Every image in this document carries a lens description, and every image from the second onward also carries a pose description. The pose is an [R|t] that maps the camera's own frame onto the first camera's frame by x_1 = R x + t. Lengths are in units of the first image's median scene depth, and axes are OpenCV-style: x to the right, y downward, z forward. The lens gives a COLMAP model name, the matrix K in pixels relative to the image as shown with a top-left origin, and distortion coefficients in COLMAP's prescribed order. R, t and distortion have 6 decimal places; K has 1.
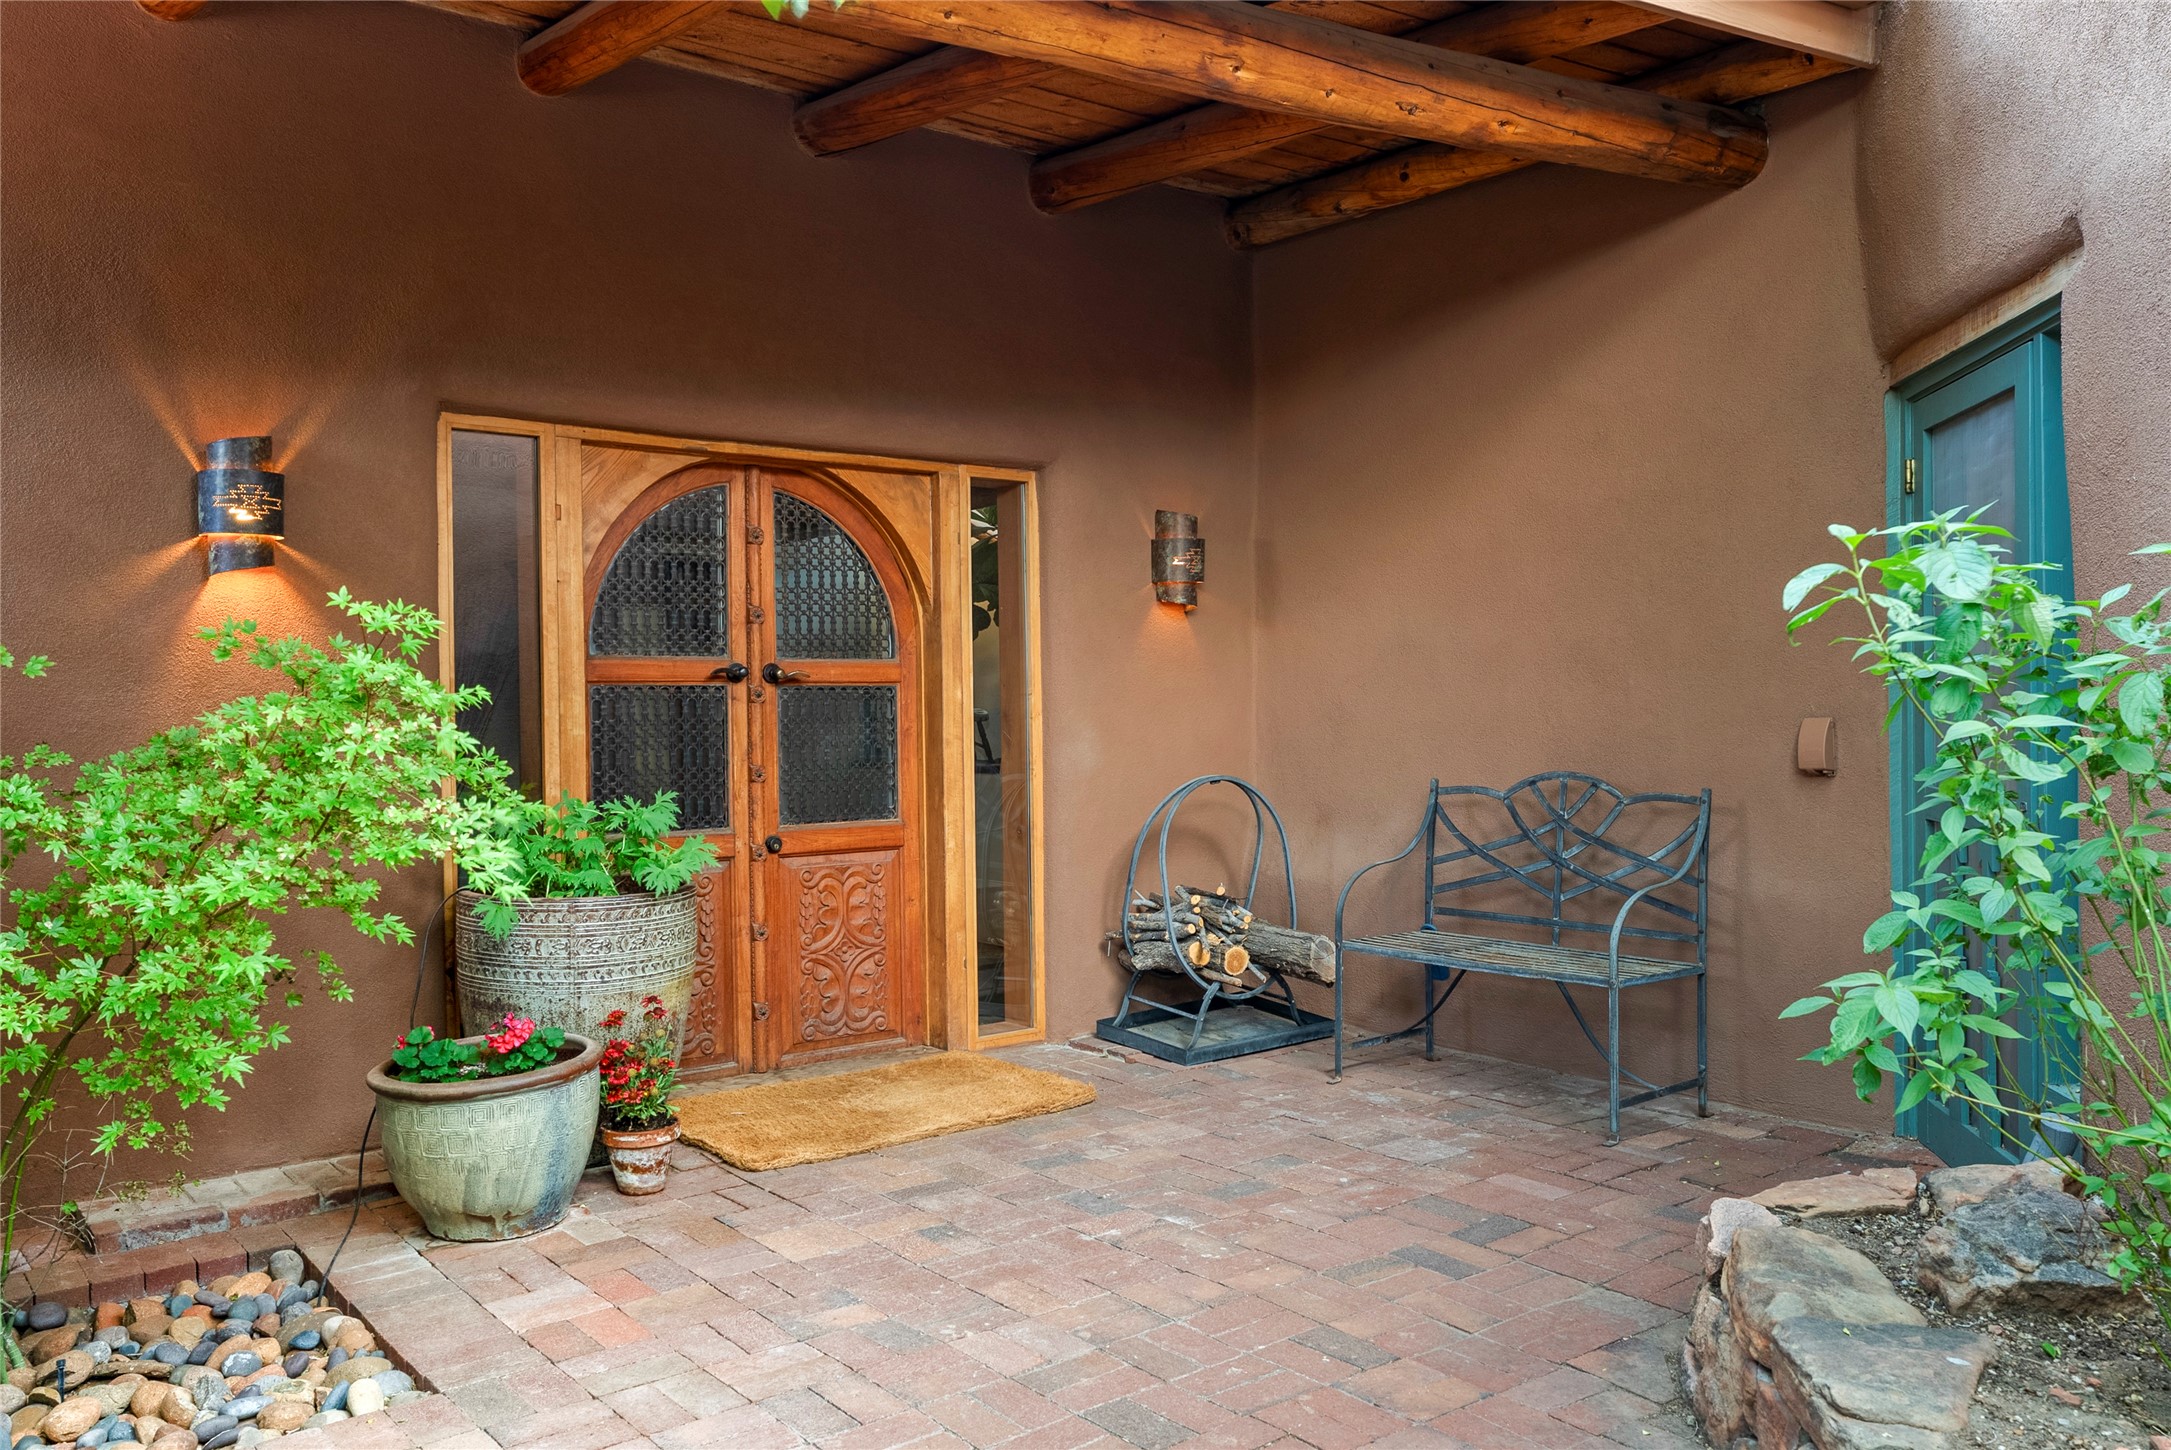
lens RADIAL K [[1641.6, 0, 1074.8], [0, 1641.6, 722.9], [0, 0, 1]] dist [0.001391, -0.002147]
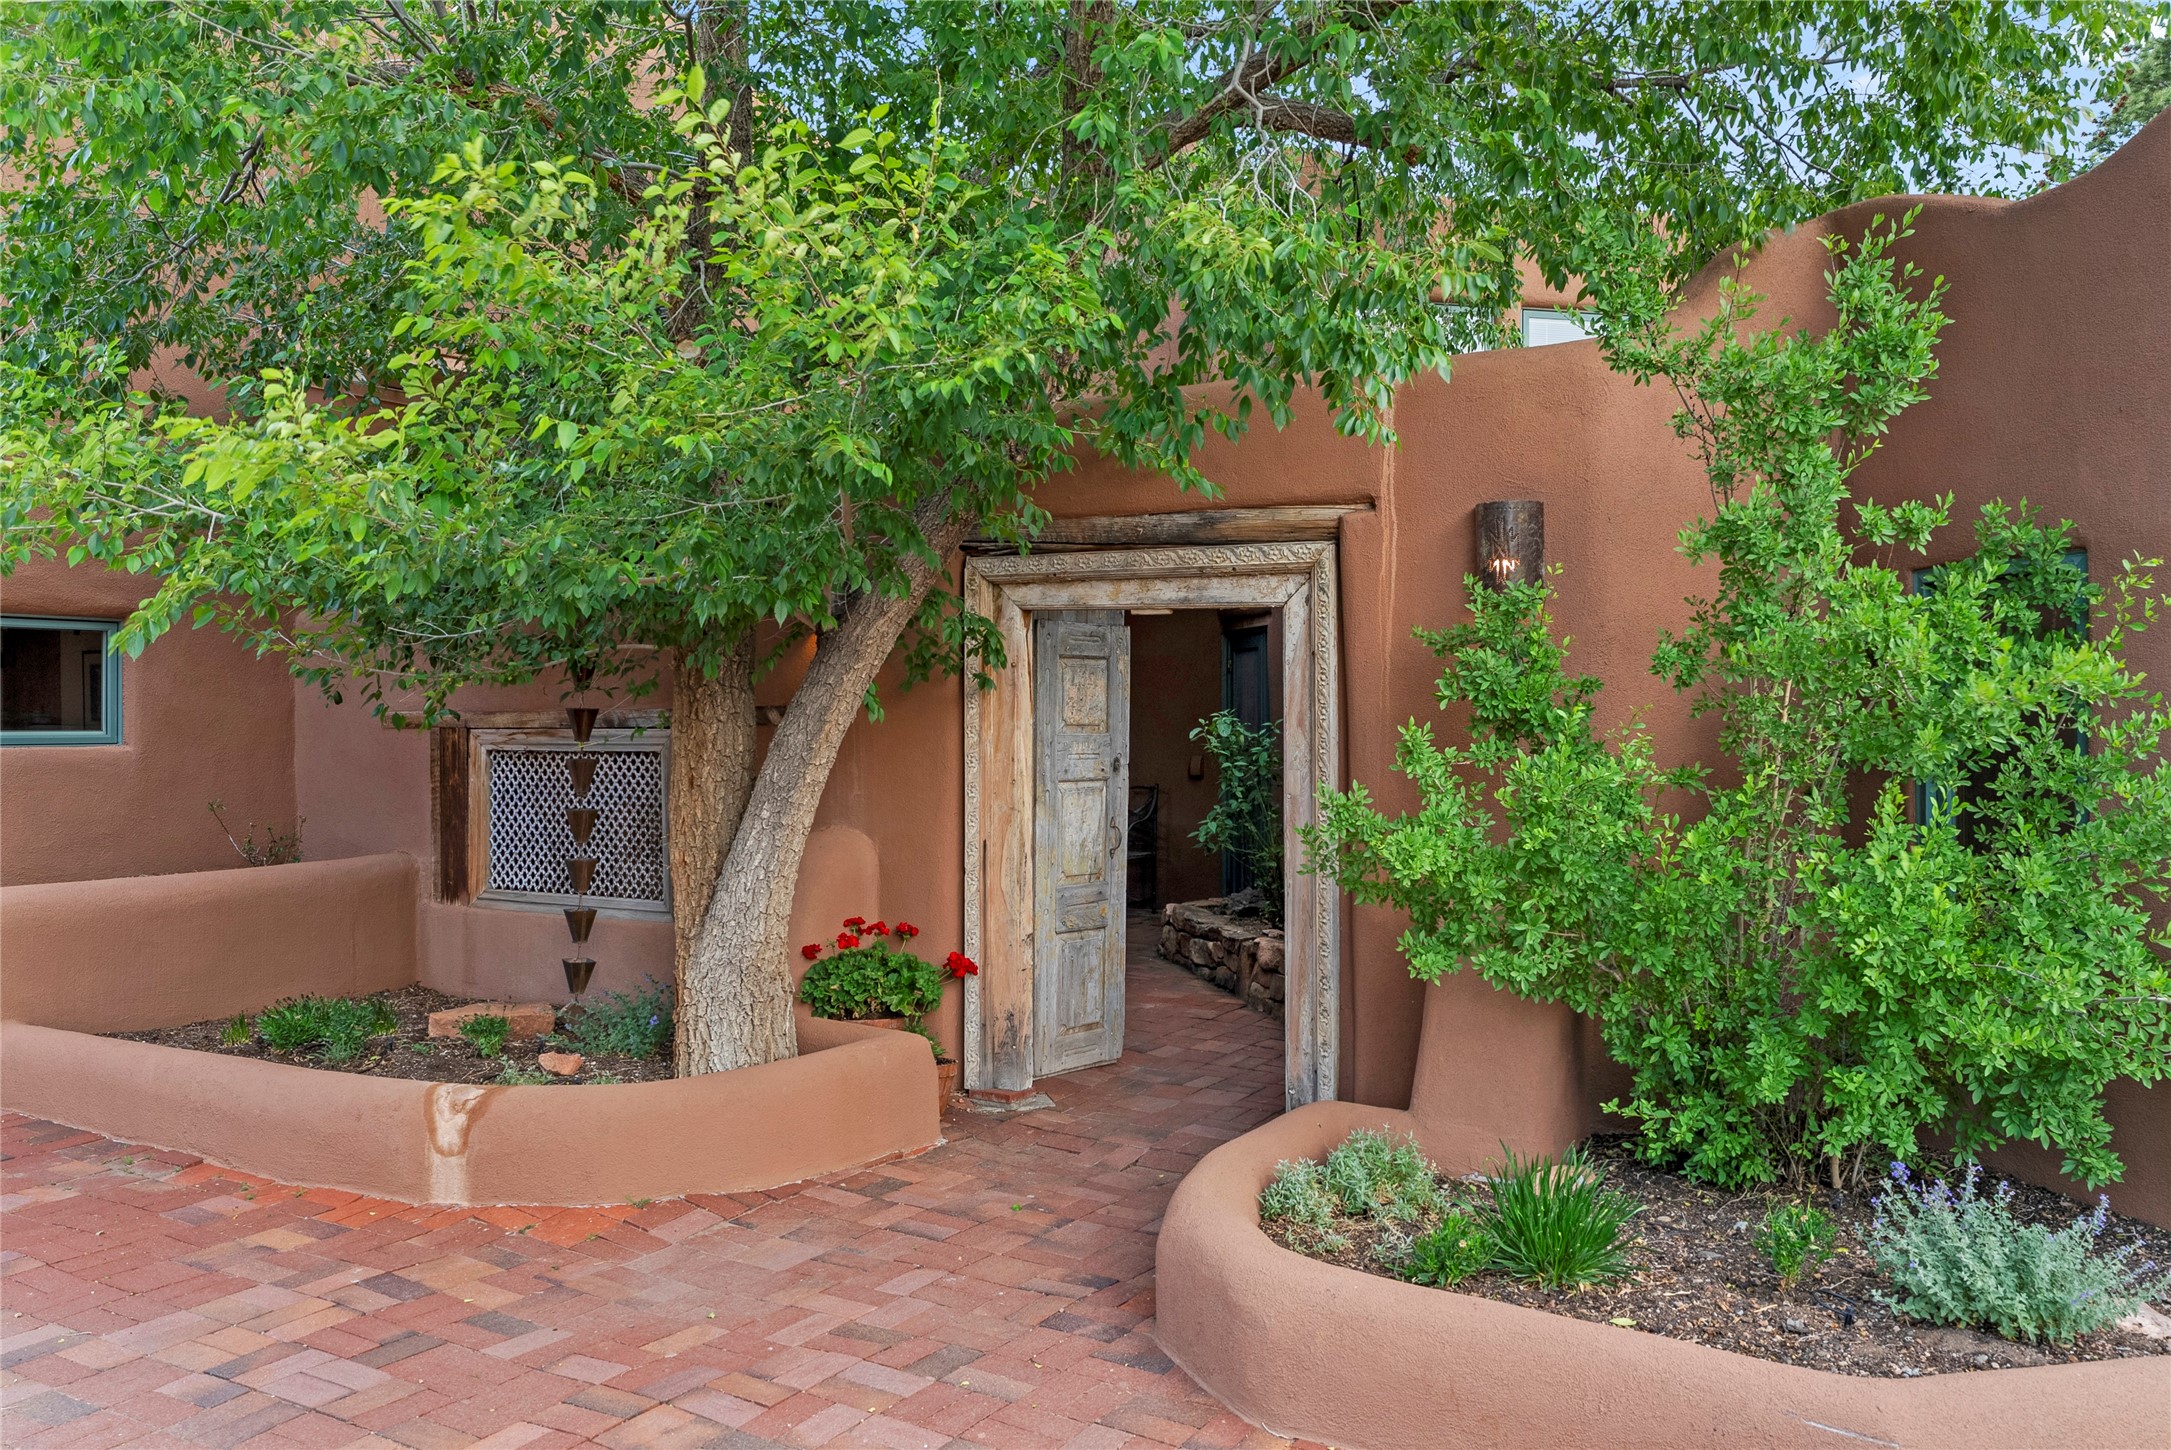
lens RADIAL K [[1641.6, 0, 1090.3], [0, 1641.6, 716.9], [0, 0, 1]] dist [0.001391, -0.002147]
pose [[0.935859, 0.012710, 0.352146, -1.260656], [-0.008252, 0.999866, -0.014158, -0.054778], [-0.352278, 0.010343, 0.935838, -2.788115]]
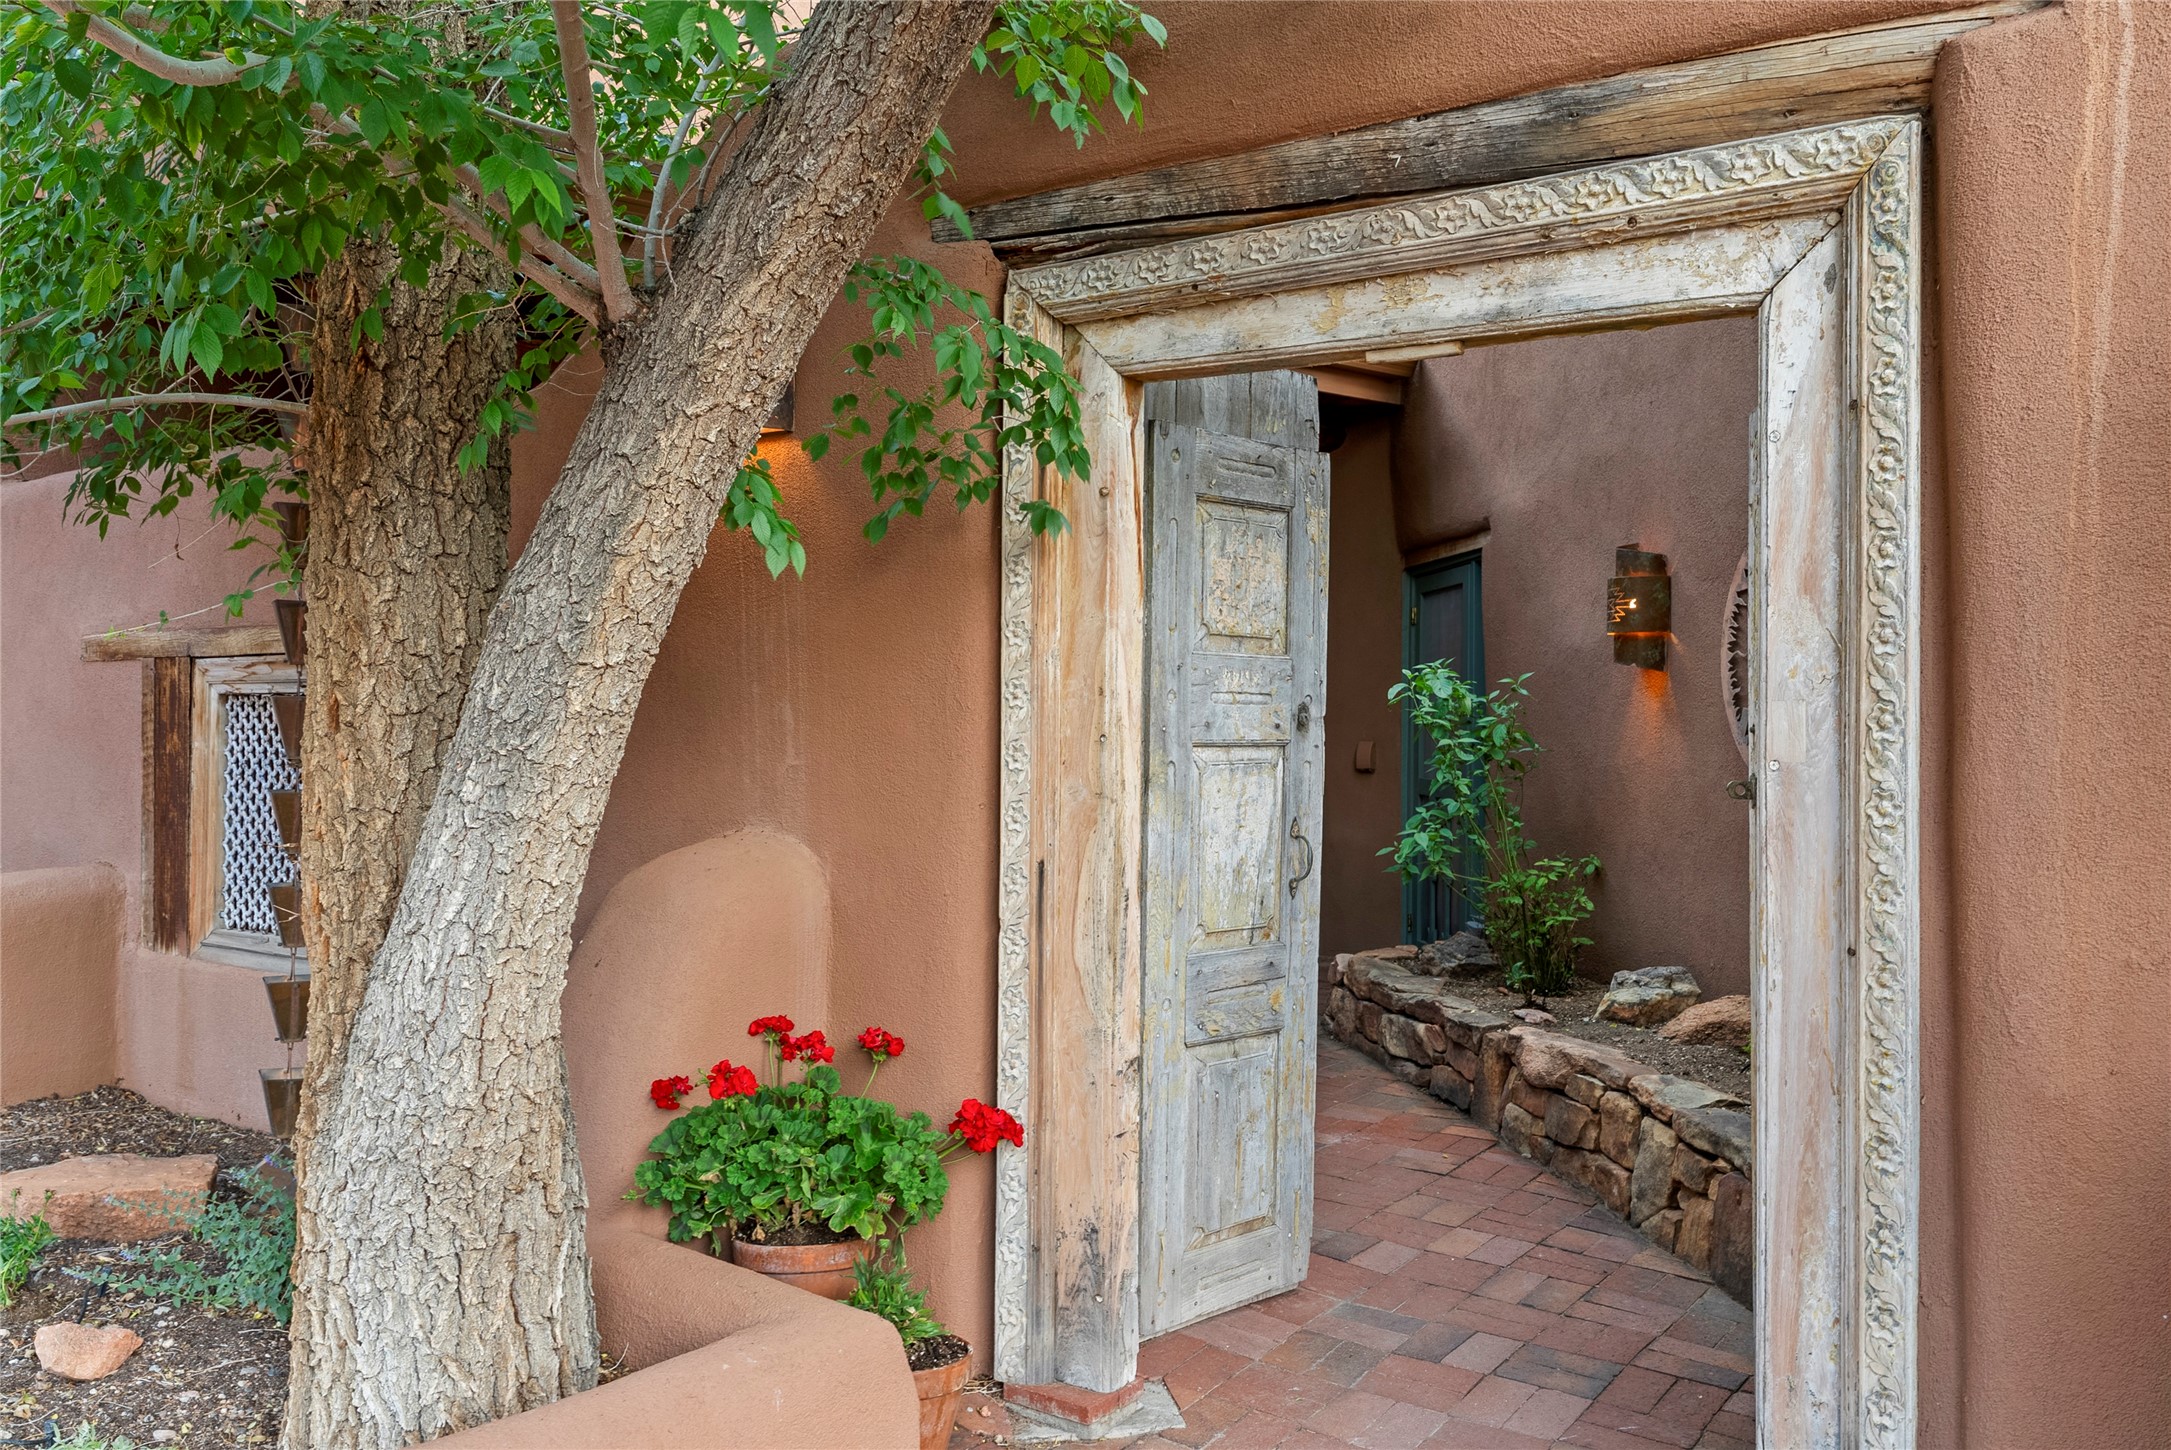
lens RADIAL K [[1641.6, 0, 1084.3], [0, 1641.6, 729.0], [0, 0, 1]] dist [0.001391, -0.002147]
pose [[0.957009, 0.020931, 0.289304, -0.800189], [-0.017860, 0.999753, -0.013250, 0.026423], [-0.289509, 0.007513, 0.957146, -1.405608]]
